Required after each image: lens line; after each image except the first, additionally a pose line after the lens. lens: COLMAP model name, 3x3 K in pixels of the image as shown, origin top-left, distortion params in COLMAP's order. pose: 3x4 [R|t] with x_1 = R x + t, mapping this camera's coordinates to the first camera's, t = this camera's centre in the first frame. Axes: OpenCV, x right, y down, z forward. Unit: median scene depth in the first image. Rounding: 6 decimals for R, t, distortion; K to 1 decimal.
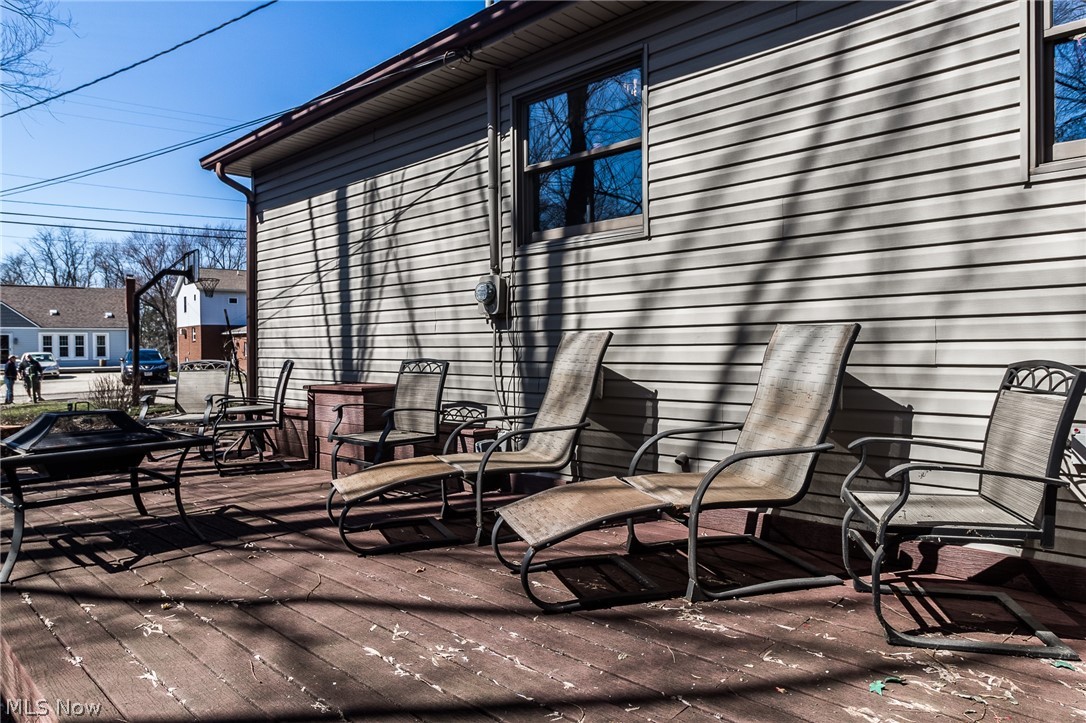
lens RADIAL K [[719.4, 0, 542.2], [0, 719.4, 361.1], [0, 0, 1]] dist [0.010140, 0.000963]
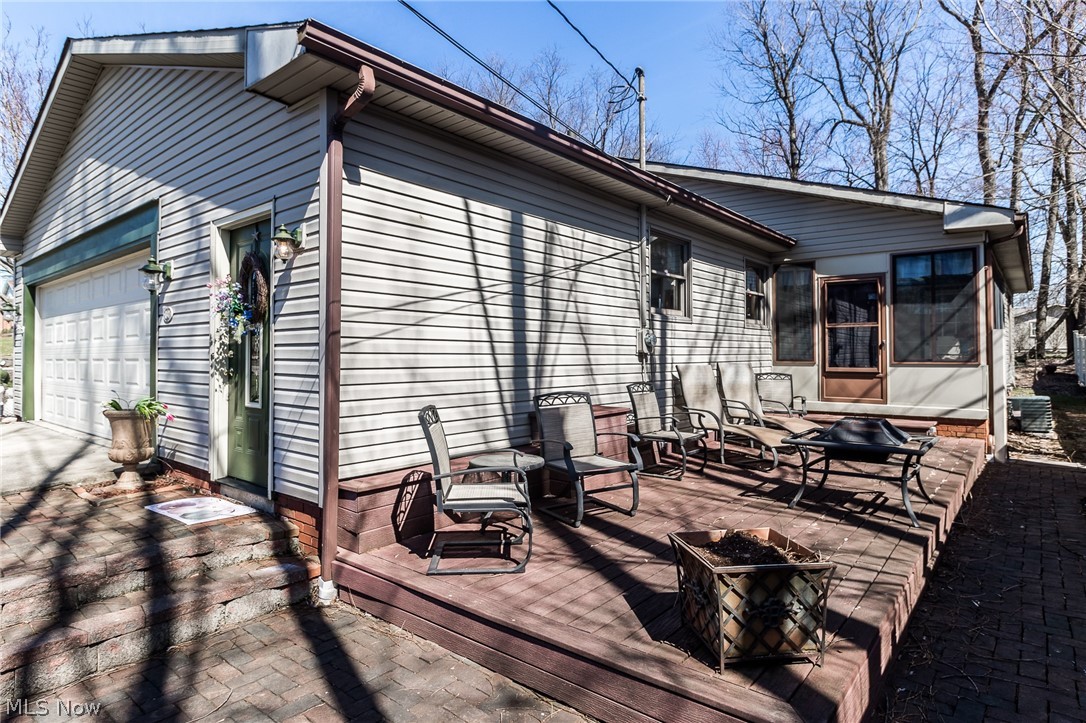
lens RADIAL K [[593.2, 0, 541.8], [0, 593.2, 355.0], [0, 0, 1]] dist [-0.001059, 0.000135]
pose [[-0.086815, 0.012226, 0.996149, -1.131337], [0.024400, 0.999651, -0.010143, -0.043022], [-0.995926, 0.023425, -0.087083, 1.100585]]
